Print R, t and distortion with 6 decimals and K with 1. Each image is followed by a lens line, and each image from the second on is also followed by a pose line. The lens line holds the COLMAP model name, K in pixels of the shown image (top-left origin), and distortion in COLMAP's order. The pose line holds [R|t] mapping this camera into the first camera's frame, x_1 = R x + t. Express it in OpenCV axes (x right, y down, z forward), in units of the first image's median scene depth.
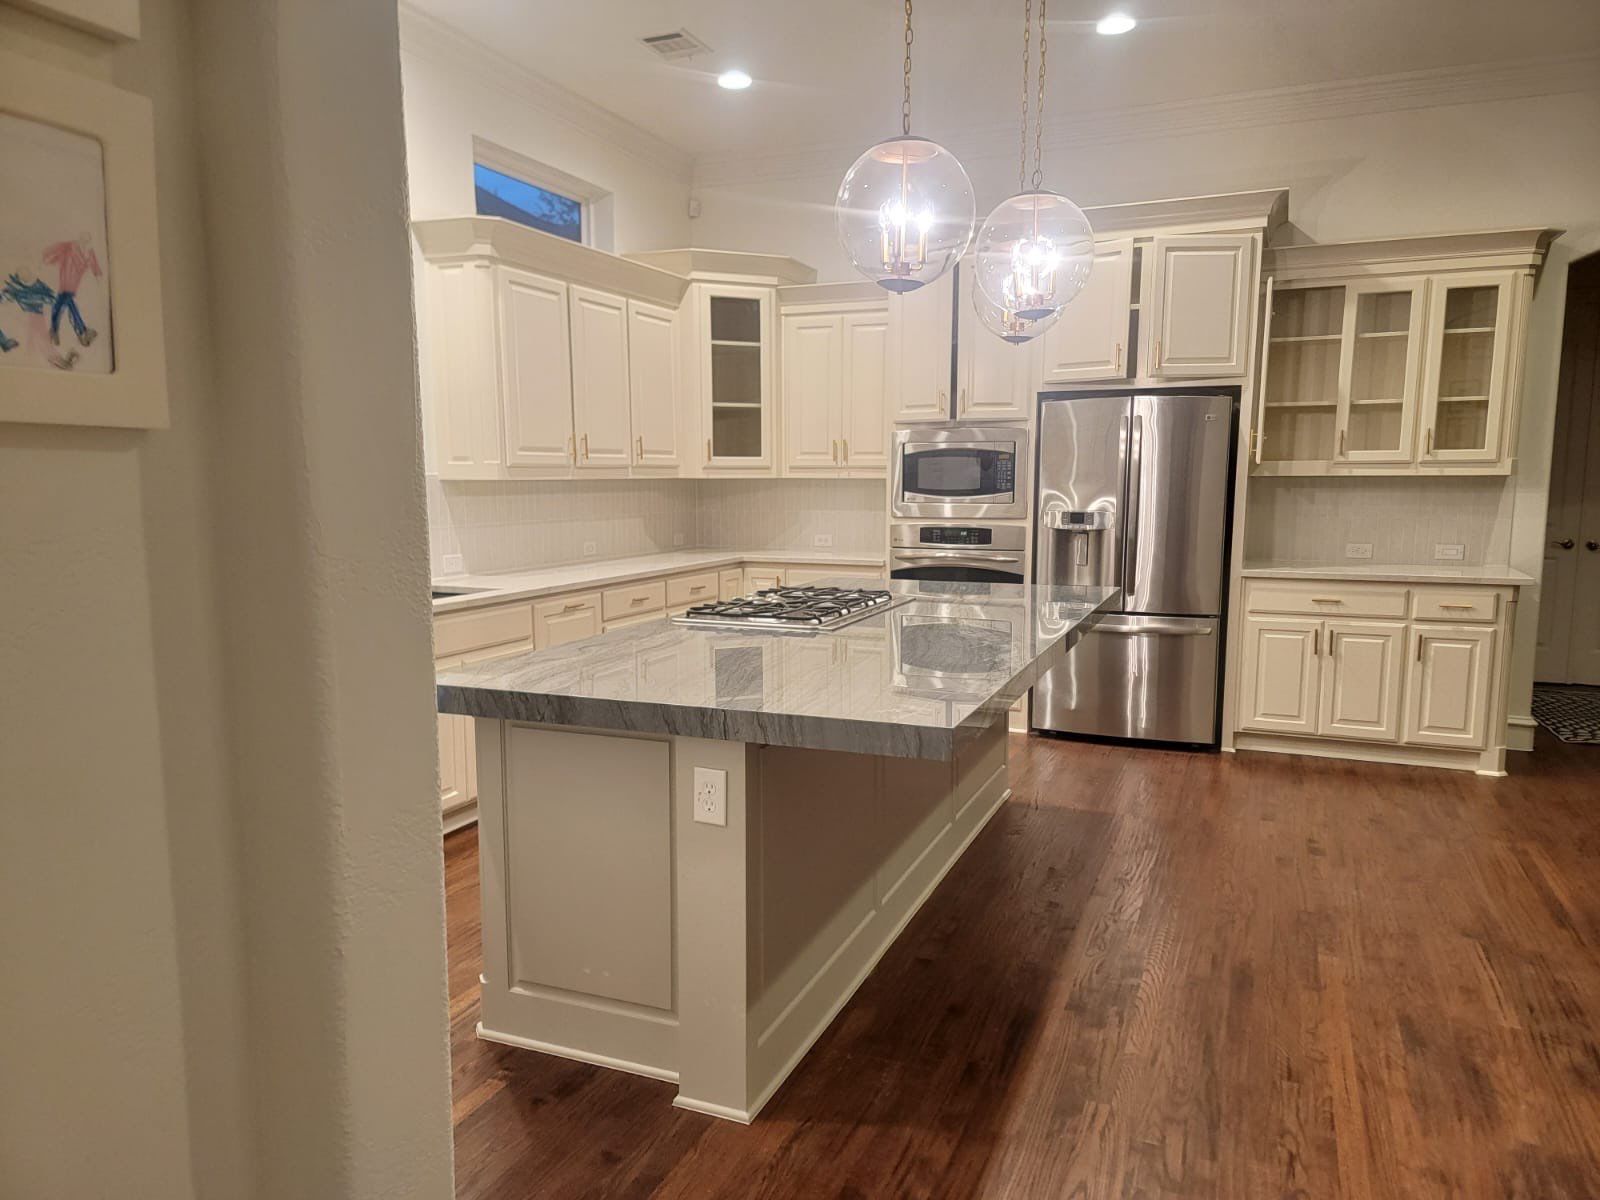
lens RADIAL K [[1122.1, 0, 819.9], [0, 1122.1, 616.0], [0, 0, 1]] dist [0.070799, -0.022604]
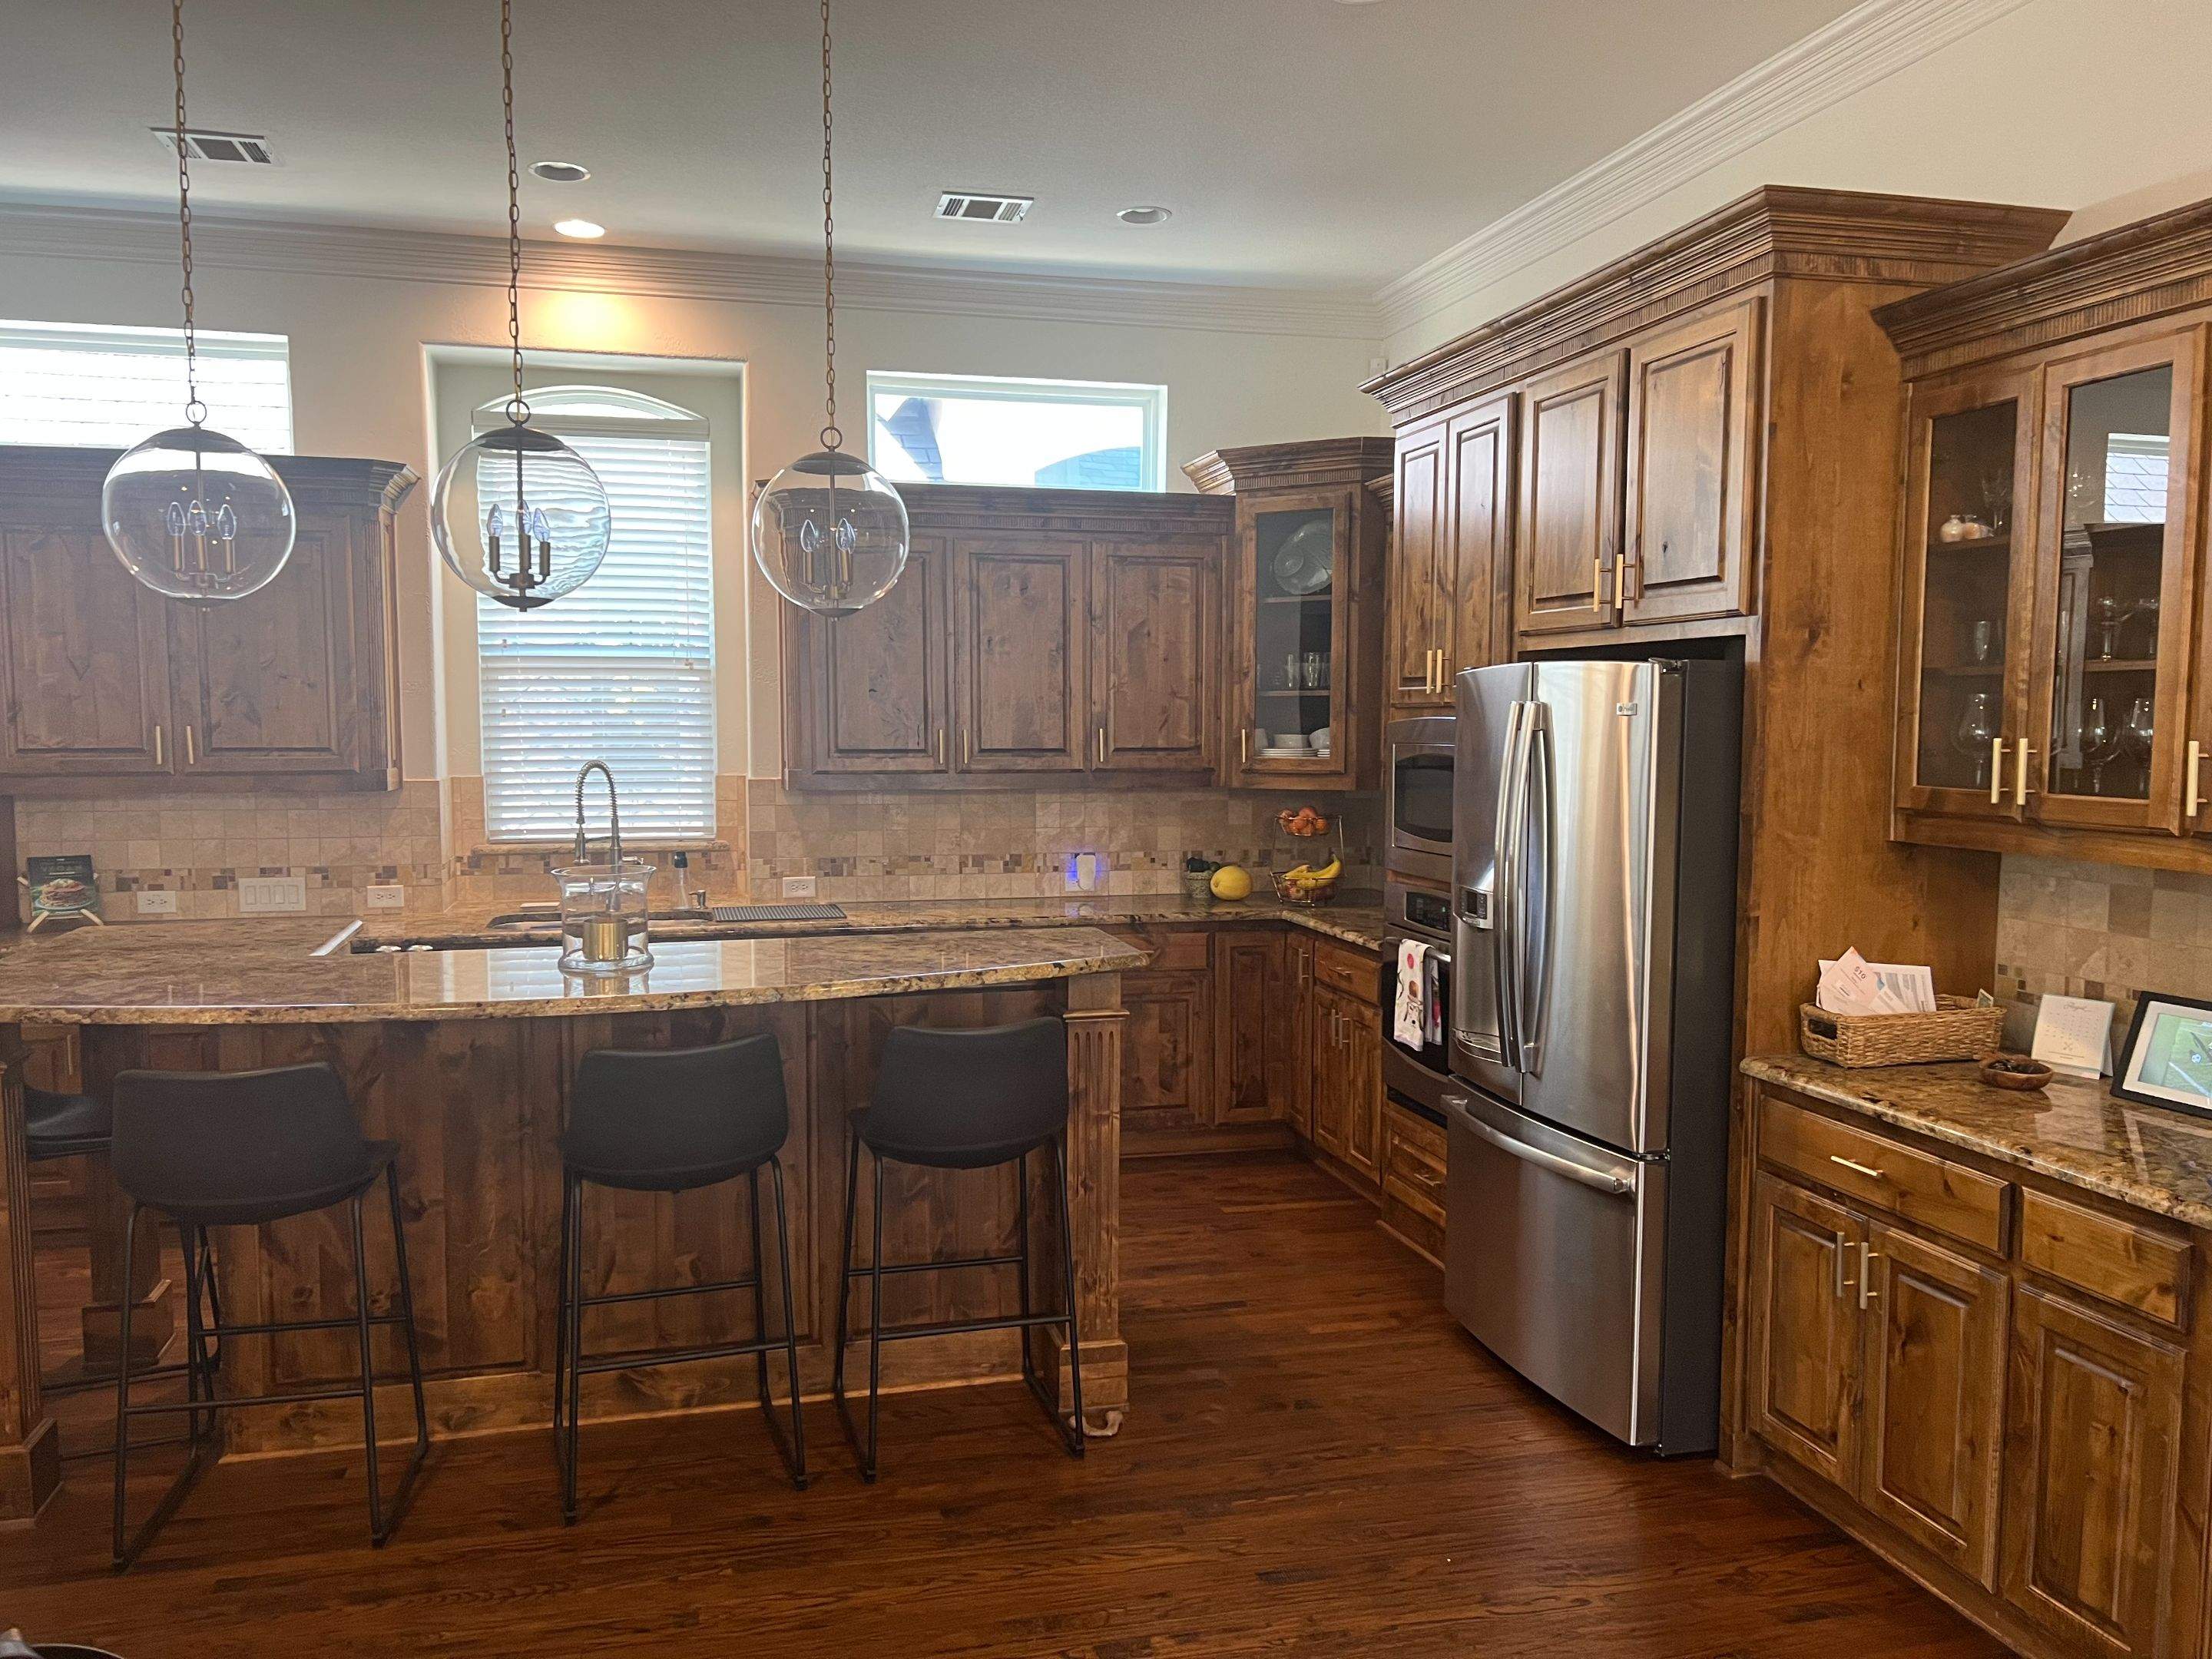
lens RADIAL K [[1672.6, 0, 1082.3], [0, 1672.6, 842.6], [0, 0, 1]] dist [0.054100, -0.063682]
pose [[0.584084, 0.065679, -0.809032, 0.757631], [-0.106577, 0.994297, 0.003776, -0.100142], [0.804666, 0.084019, 0.587753, 0.424433]]
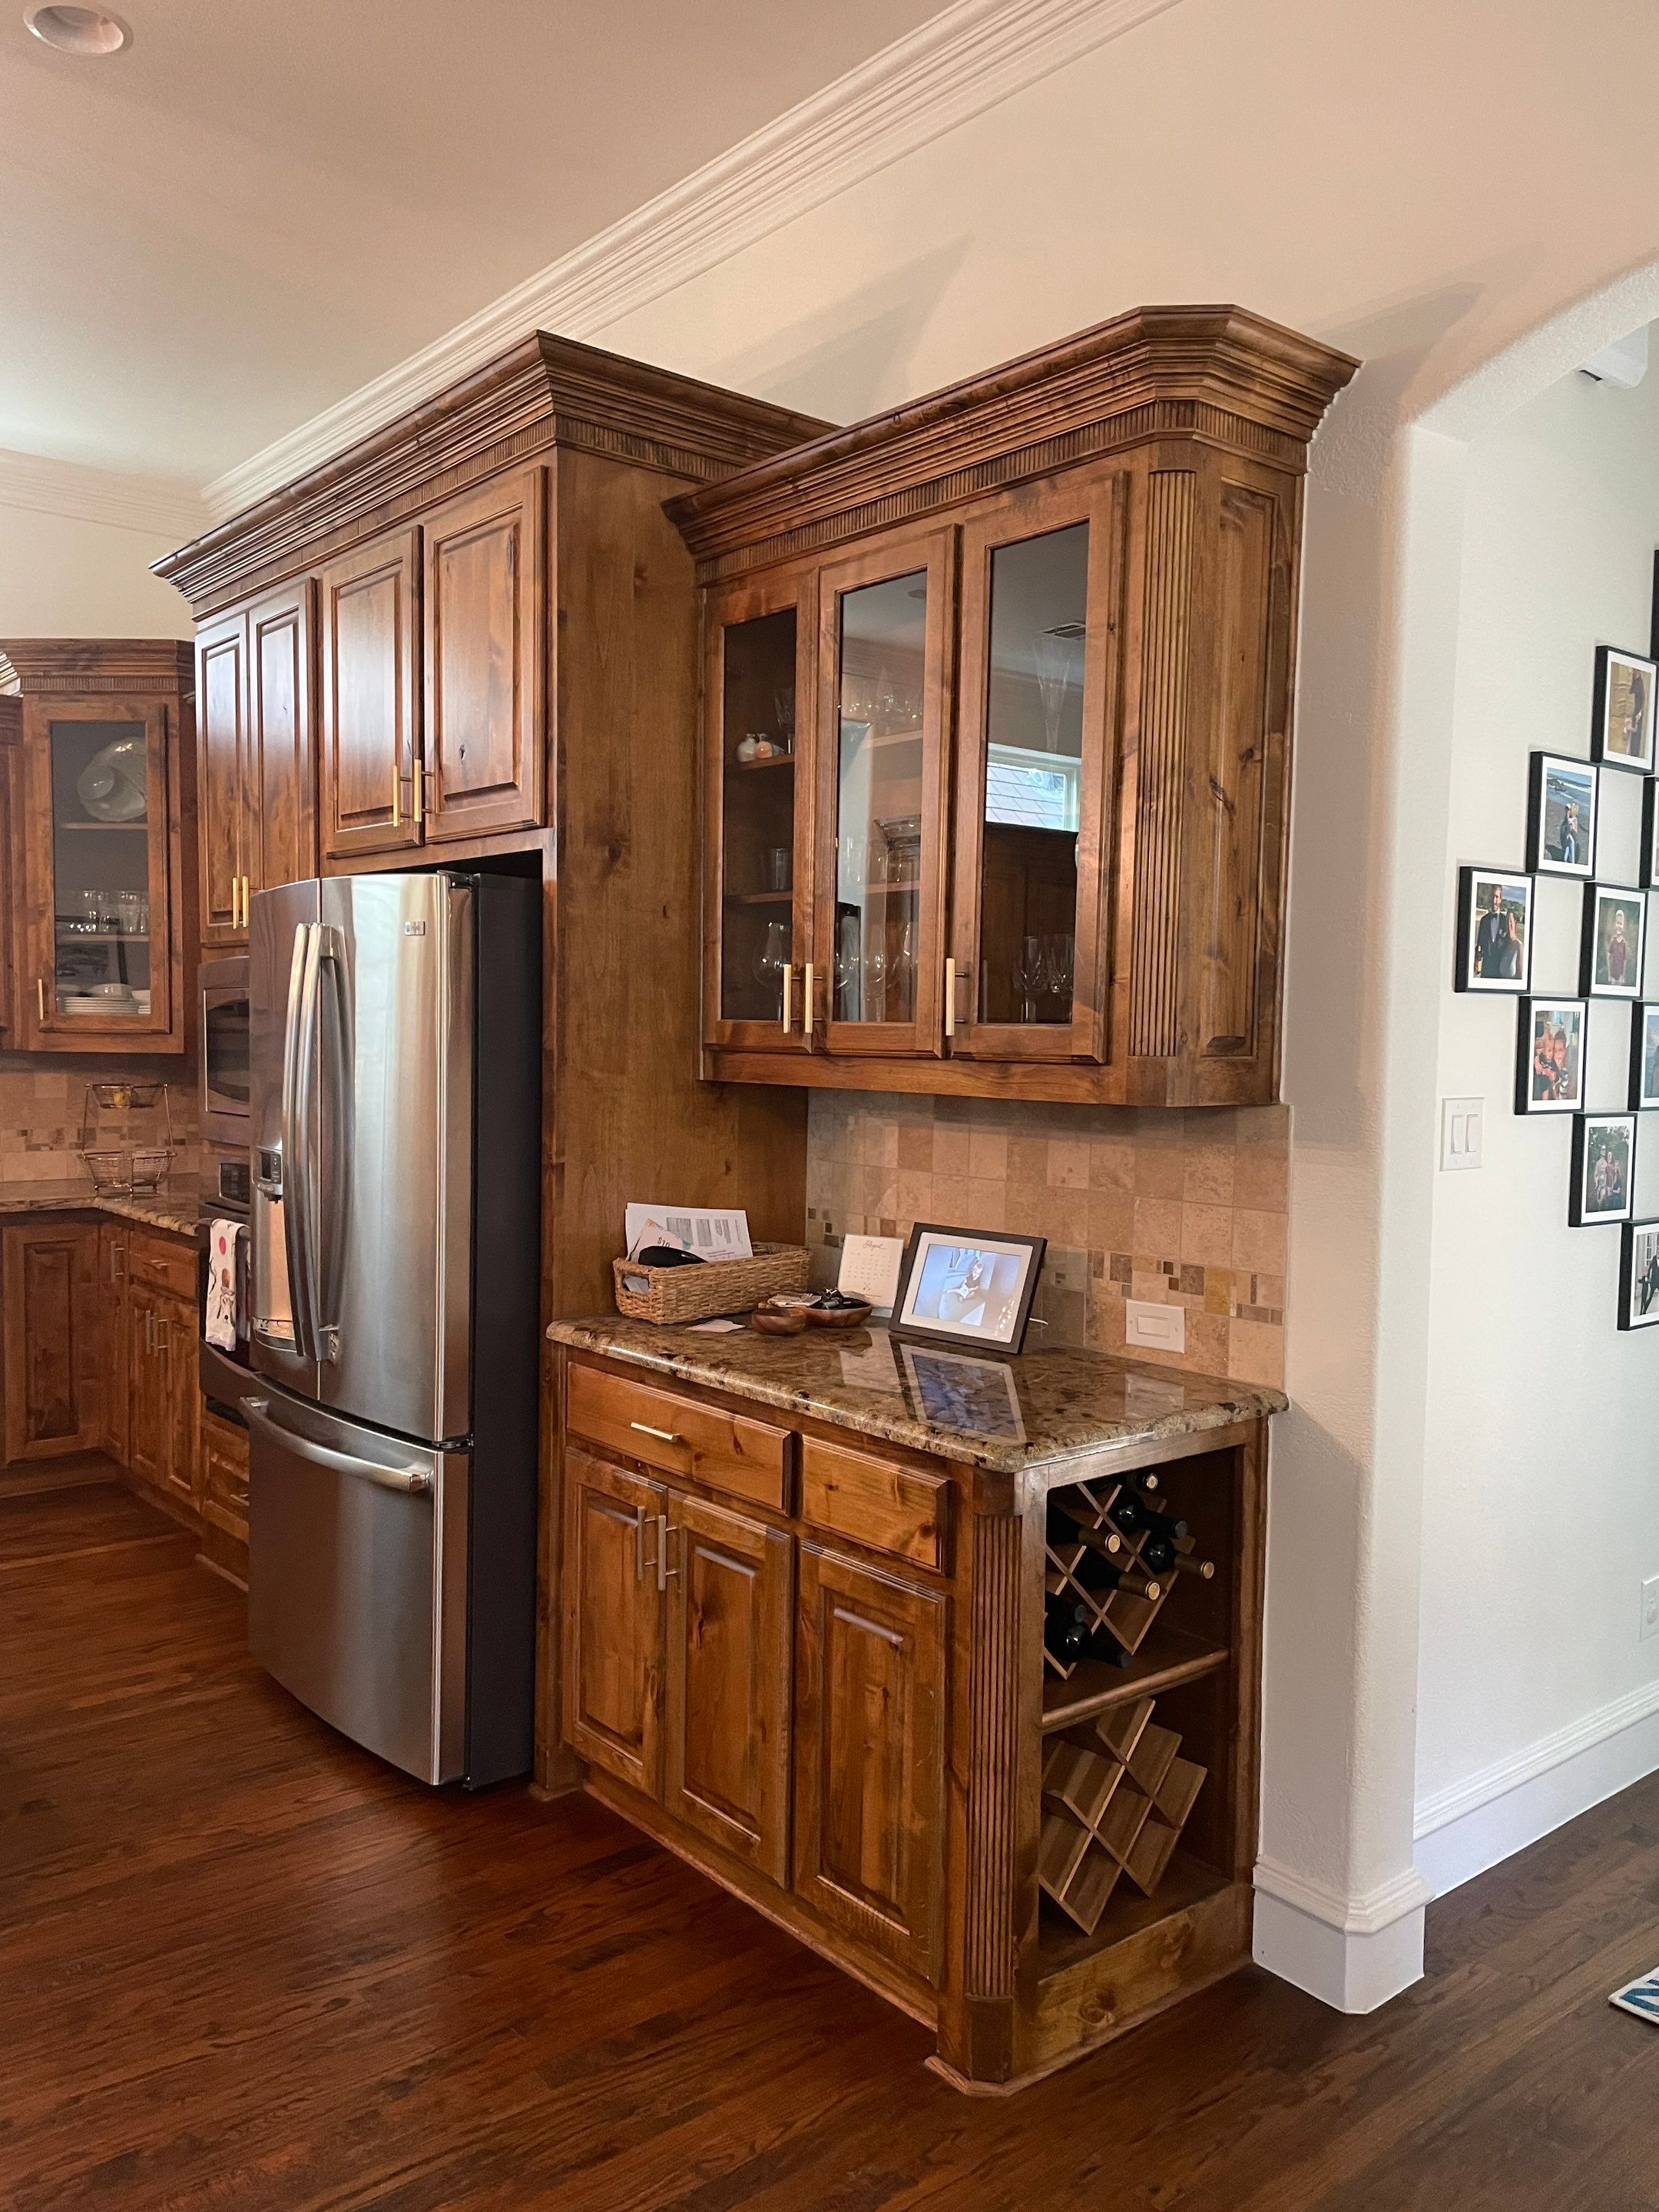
lens RADIAL K [[1683.8, 0, 824.2], [0, 1683.8, 1119.7], [0, 0, 1]] dist [0.071638, -0.093784]
pose [[0.880424, 0.041963, -0.472327, 0.740311], [-0.076605, 0.995580, -0.054342, -0.087370], [0.467959, 0.084027, 0.879747, 0.547551]]
